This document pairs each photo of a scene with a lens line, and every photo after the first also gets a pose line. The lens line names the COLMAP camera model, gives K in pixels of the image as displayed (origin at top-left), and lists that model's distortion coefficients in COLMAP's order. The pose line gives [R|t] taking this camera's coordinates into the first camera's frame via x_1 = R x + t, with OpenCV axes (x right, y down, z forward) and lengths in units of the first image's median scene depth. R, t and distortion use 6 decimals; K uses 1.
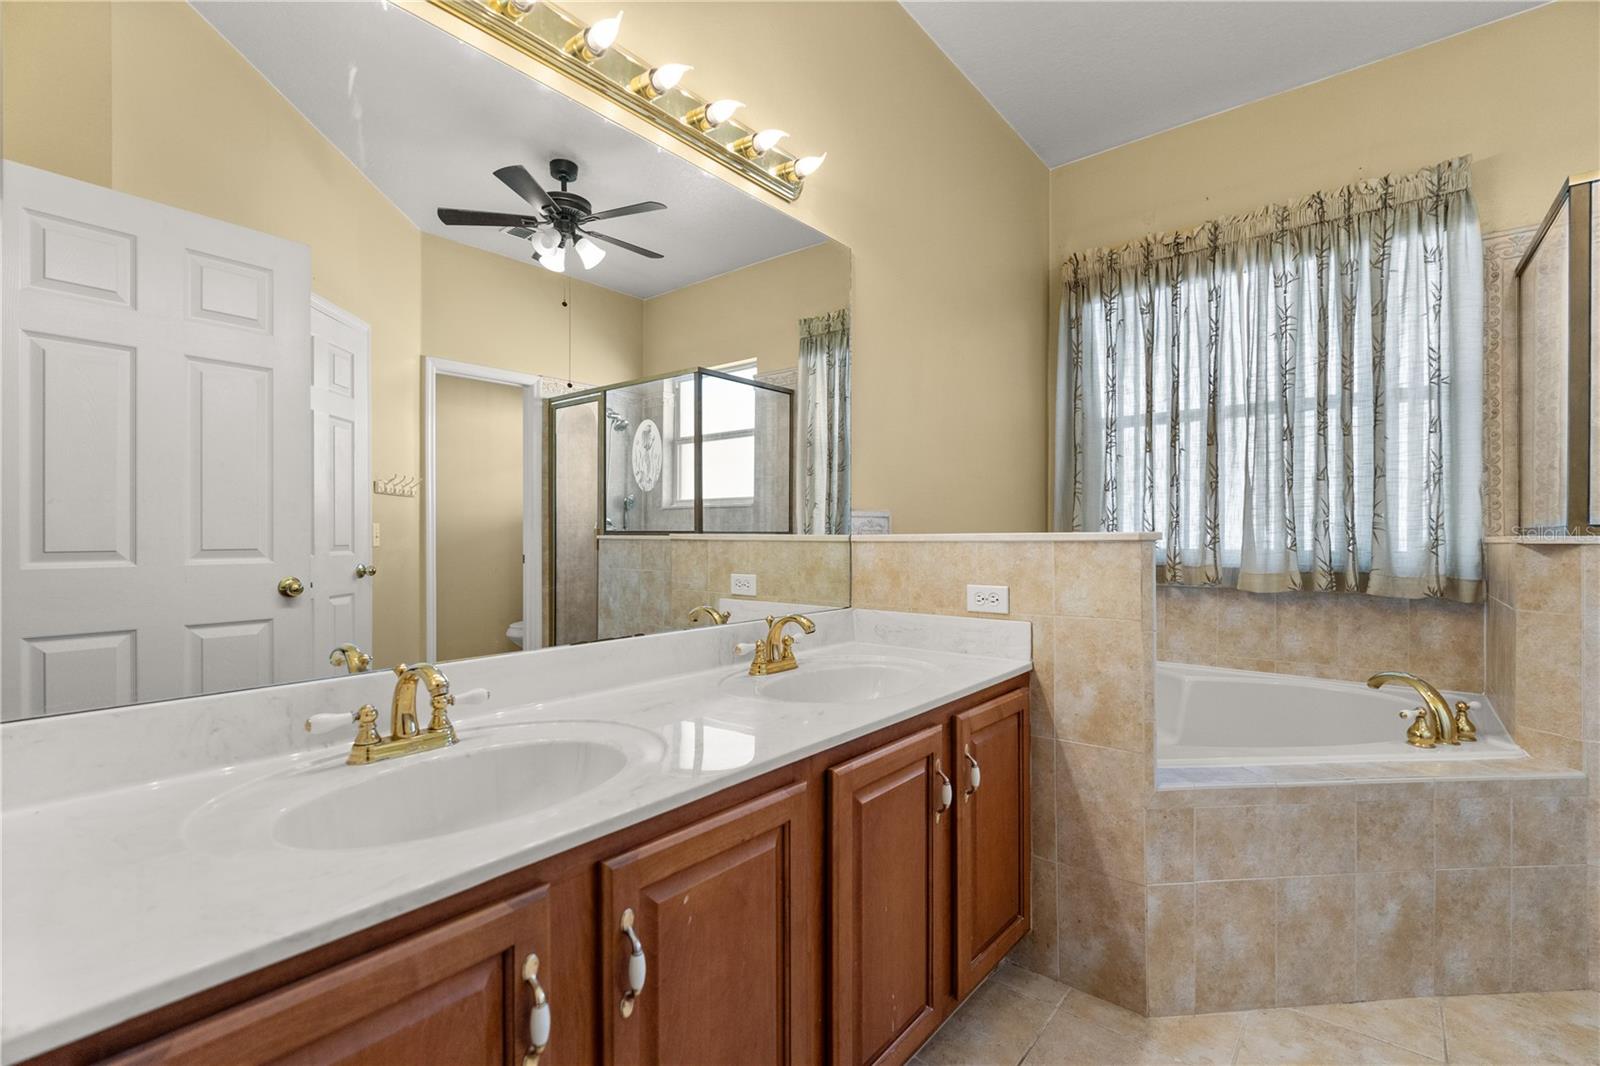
lens RADIAL K [[713.0, 0, 802.2], [0, 713.0, 536.4], [0, 0, 1]] dist [-0.004487, 0.000675]
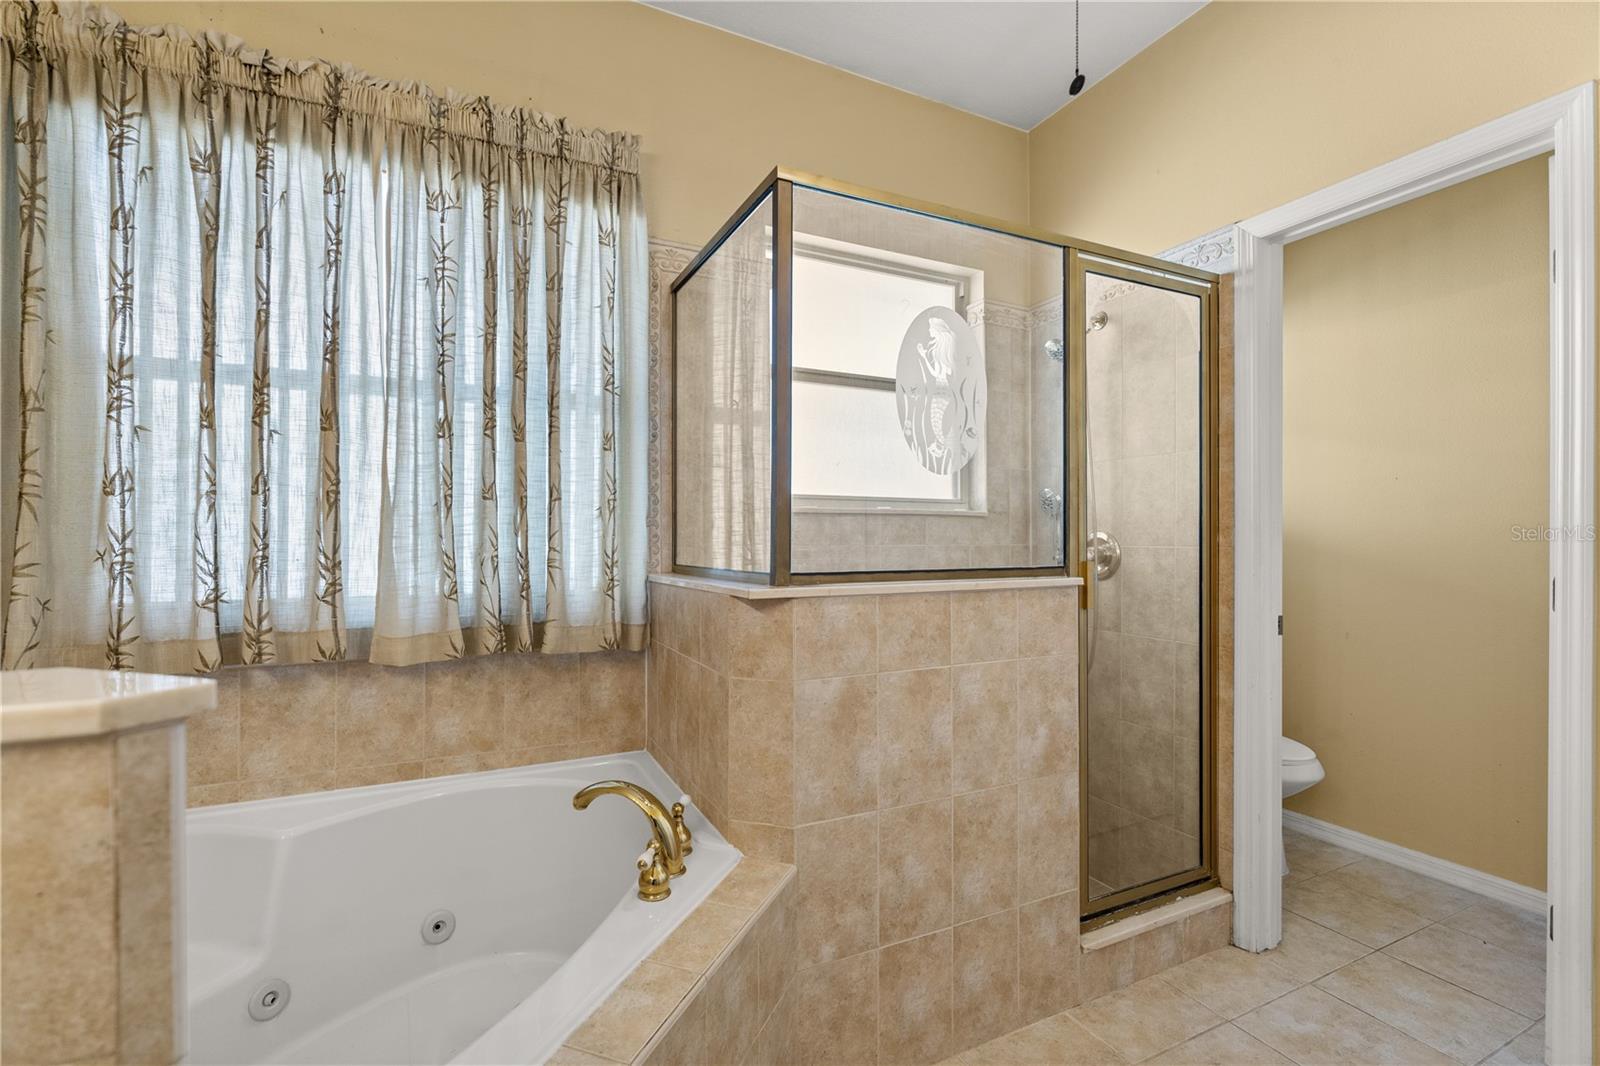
lens RADIAL K [[713.0, 0, 804.3], [0, 713.0, 539.1], [0, 0, 1]] dist [-0.004487, 0.000675]
pose [[0.420698, 0.003703, 0.907193, 0.206402], [-0.000677, 0.999993, -0.003768, -0.035464], [-0.907200, 0.000971, 0.420698, 0.396750]]
